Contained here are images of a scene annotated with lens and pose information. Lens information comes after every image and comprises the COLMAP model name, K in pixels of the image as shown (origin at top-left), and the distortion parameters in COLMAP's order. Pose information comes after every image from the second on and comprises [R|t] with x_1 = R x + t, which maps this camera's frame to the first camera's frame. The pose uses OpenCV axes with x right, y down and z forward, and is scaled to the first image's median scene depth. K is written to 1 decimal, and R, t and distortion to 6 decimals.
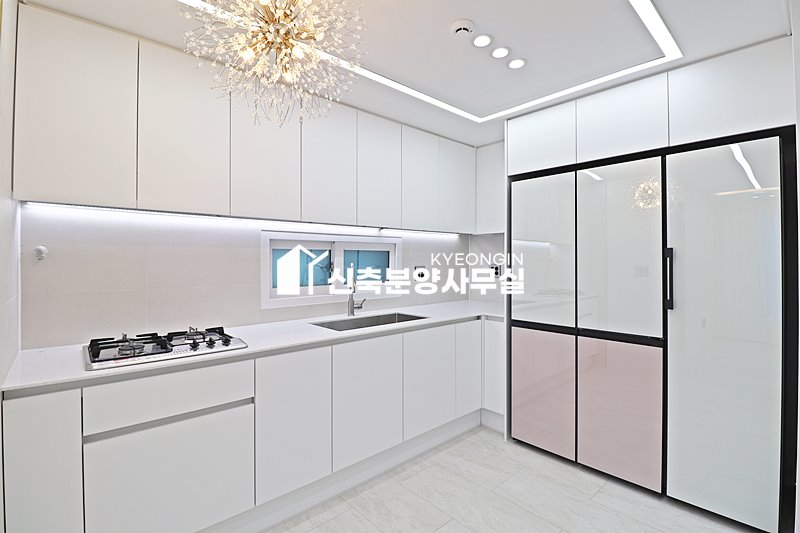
lens RADIAL K [[373.8, 0, 400.4], [0, 373.8, 259.7], [0, 0, 1]] dist [0.000536, -0.015414]
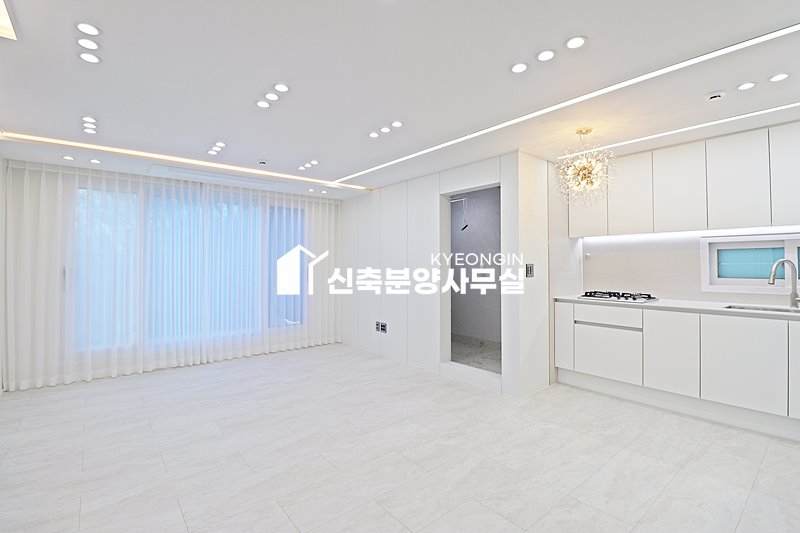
lens RADIAL K [[365.0, 0, 399.2], [0, 365.0, 258.5], [0, 0, 1]] dist [-0.000021, -0.012526]
pose [[-0.056391, -0.015774, -0.998284, 0.979826], [0.004306, 0.999862, -0.016042, 0.019752], [0.998399, -0.005203, -0.056315, -0.091551]]
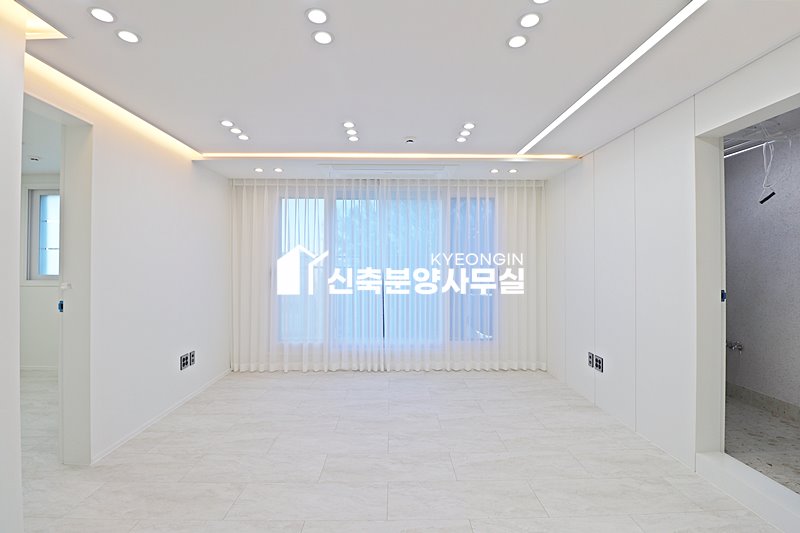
lens RADIAL K [[367.4, 0, 400.9], [0, 367.4, 260.7], [0, 0, 1]] dist [0.000759, -0.014170]
pose [[-0.660986, -0.009375, -0.750340, 0.480041], [0.001273, 0.999907, -0.013614, 0.013784], [0.750397, -0.009954, -0.660912, 0.038562]]
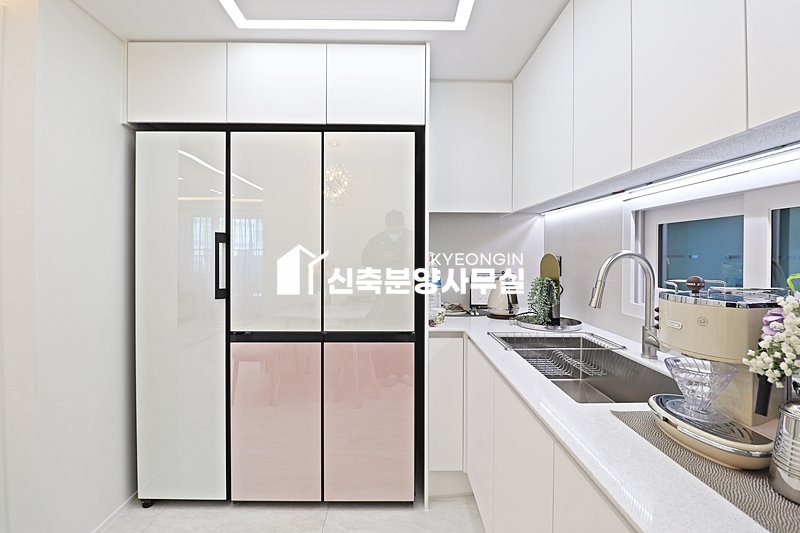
lens RADIAL K [[484.3, 0, 398.2], [0, 484.3, 253.3], [0, 0, 1]] dist [-0.007048, -0.001182]
pose [[0.674775, -0.006227, 0.737998, -0.152260], [-0.005664, 0.999891, 0.013616, 0.000579], [-0.738002, -0.013368, 0.674666, 0.169771]]
